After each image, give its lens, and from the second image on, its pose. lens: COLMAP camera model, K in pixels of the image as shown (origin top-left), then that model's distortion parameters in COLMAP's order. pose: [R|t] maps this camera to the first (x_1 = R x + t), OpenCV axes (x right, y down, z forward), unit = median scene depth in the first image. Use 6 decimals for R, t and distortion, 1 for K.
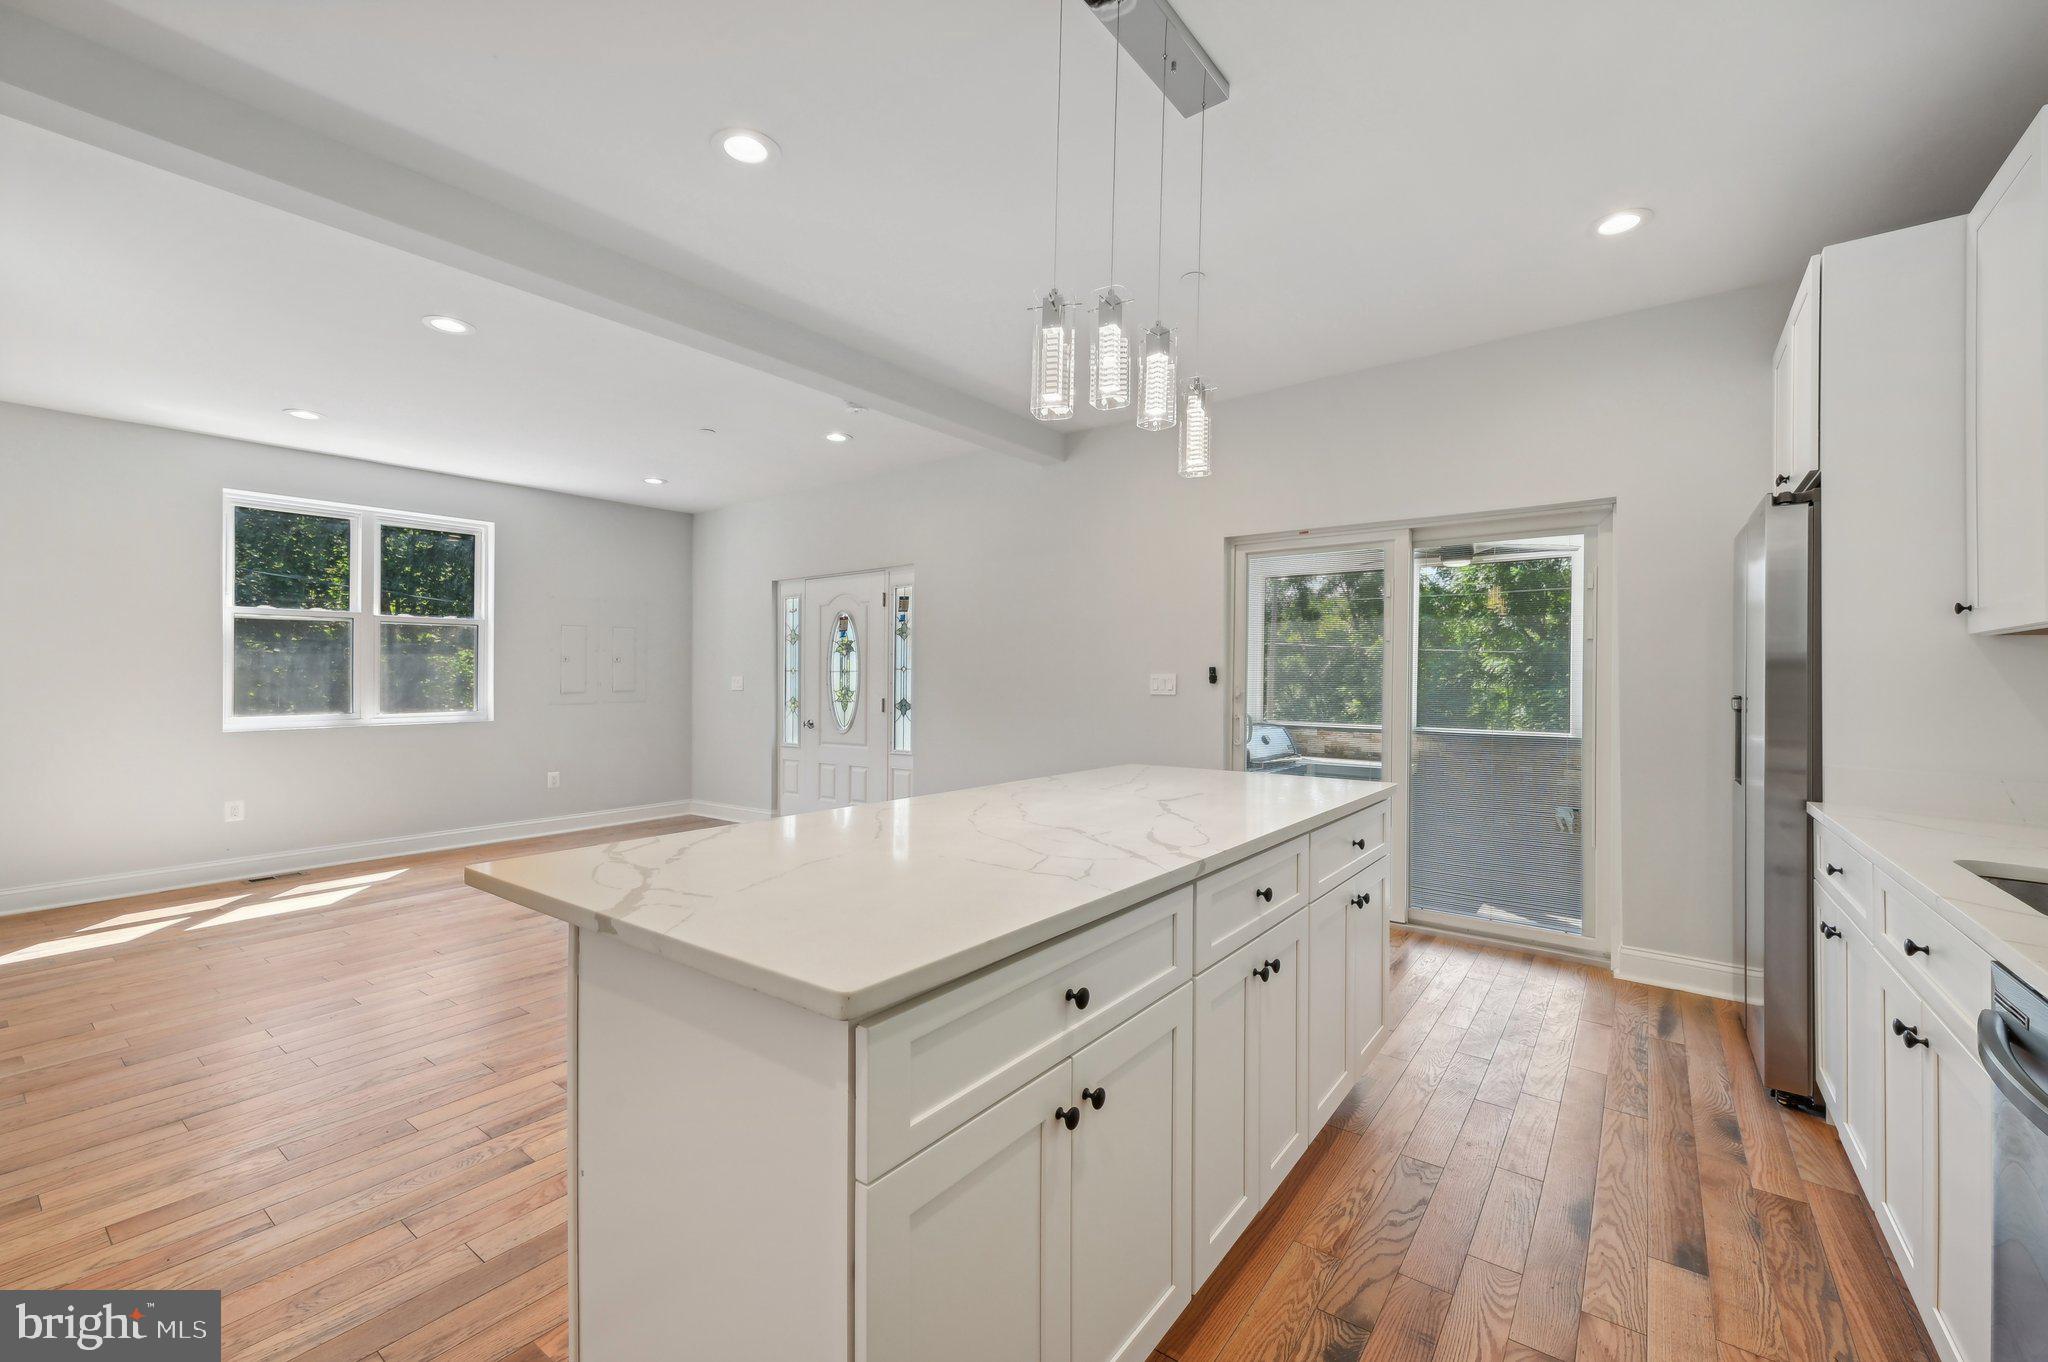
lens RADIAL K [[844.8, 0, 986.3], [0, 844.8, 680.1], [0, 0, 1]] dist [0.011660, -0.001091]
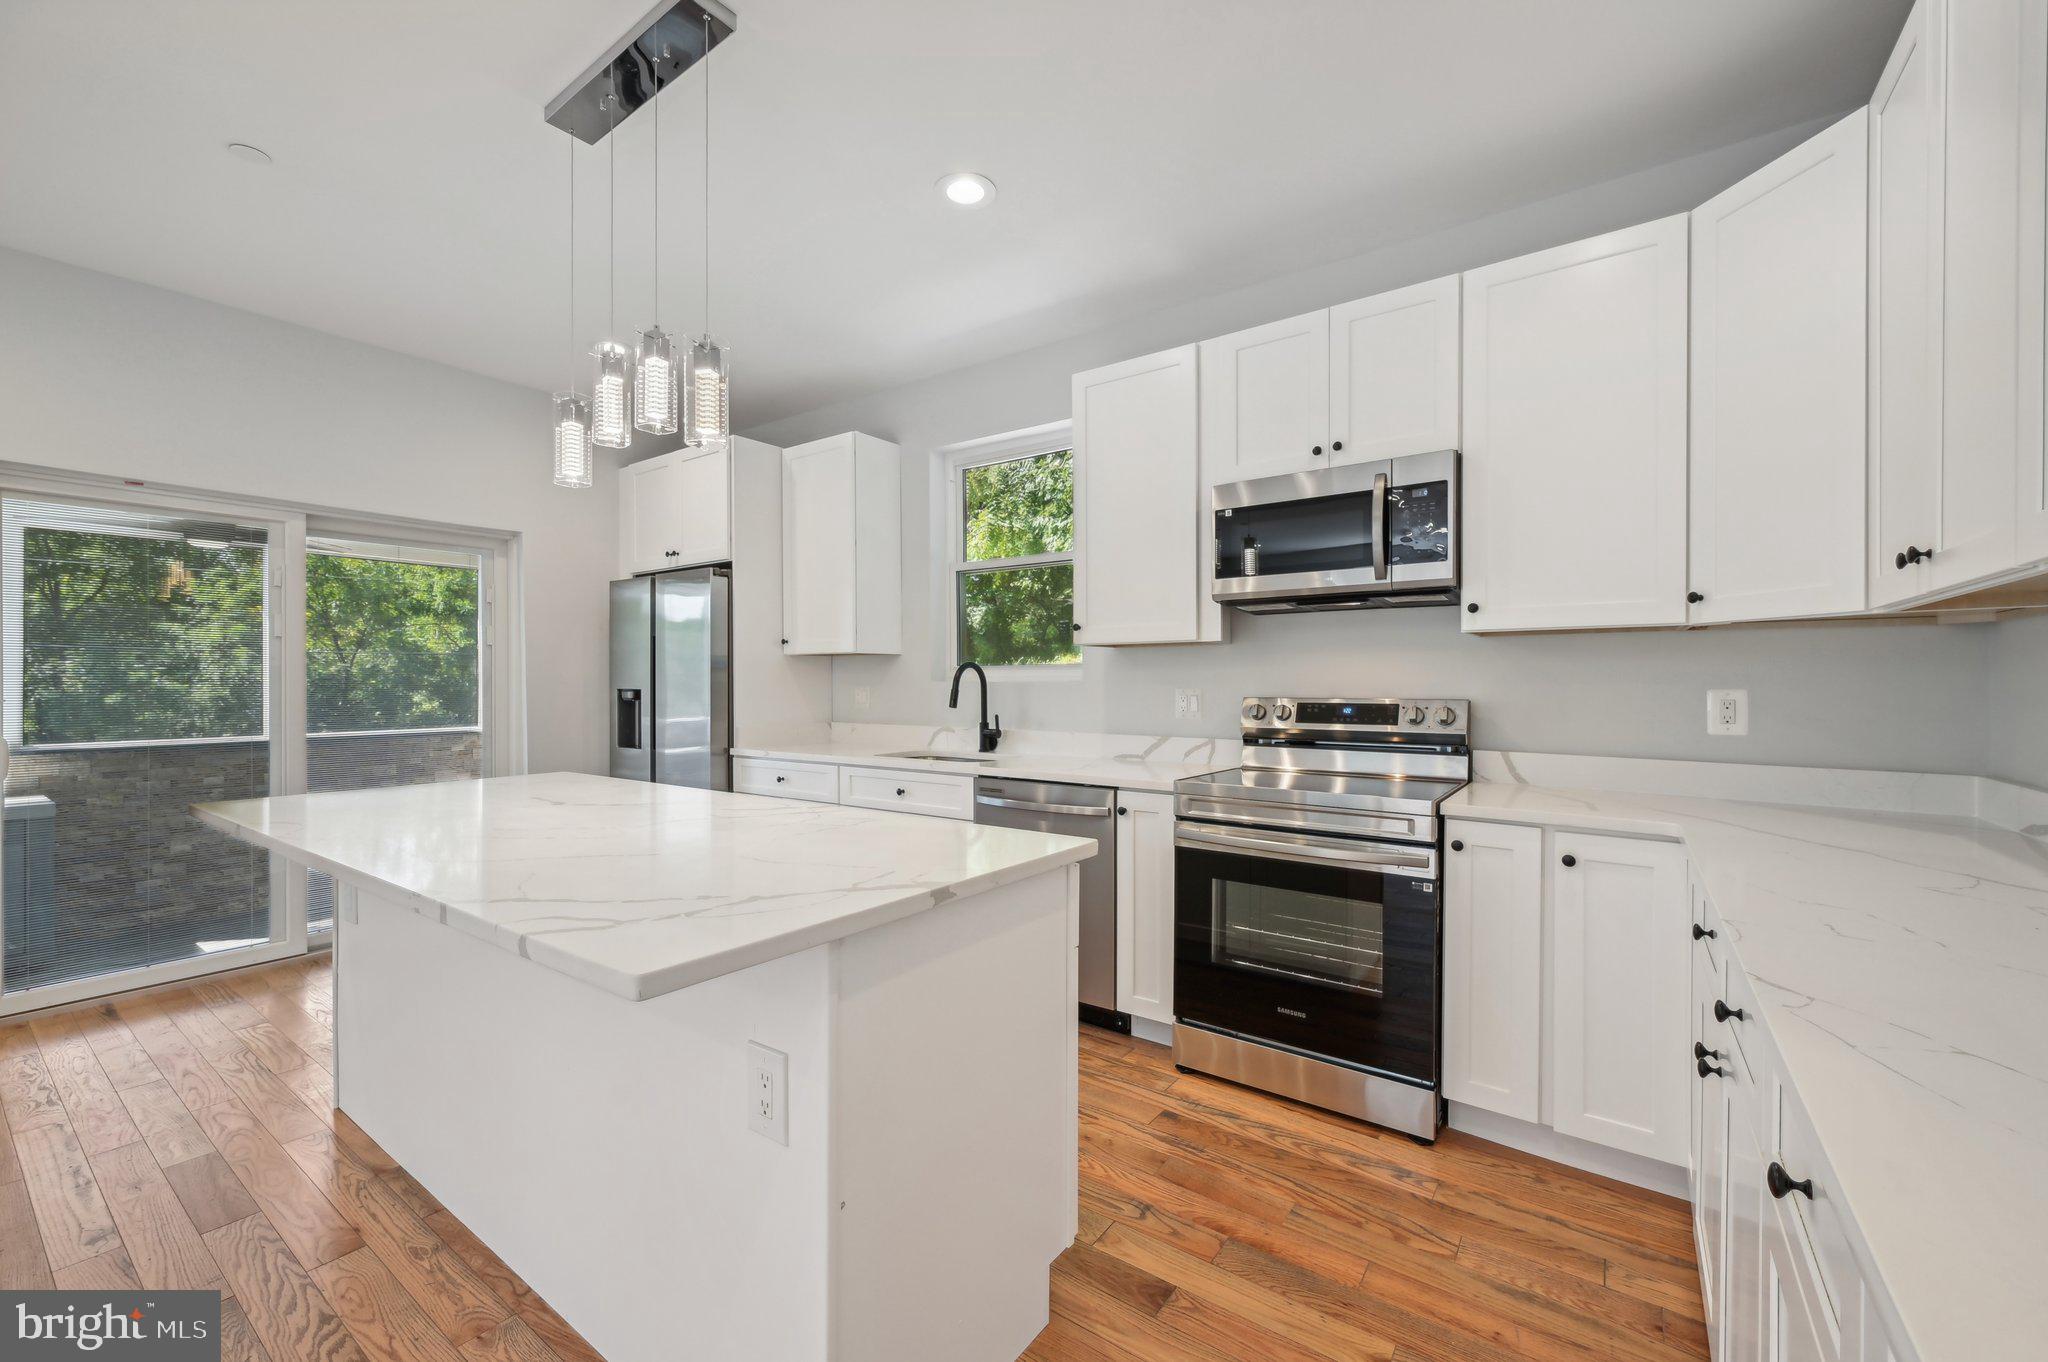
lens RADIAL K [[844.8, 0, 1028.8], [0, 844.8, 676.3], [0, 0, 1]] dist [0.011660, -0.001091]
pose [[-0.019137, -0.000318, 0.999817, -0.375555], [0.003371, 0.999994, 0.000383, -0.002656], [-0.999811, 0.003377, -0.019136, 0.213796]]
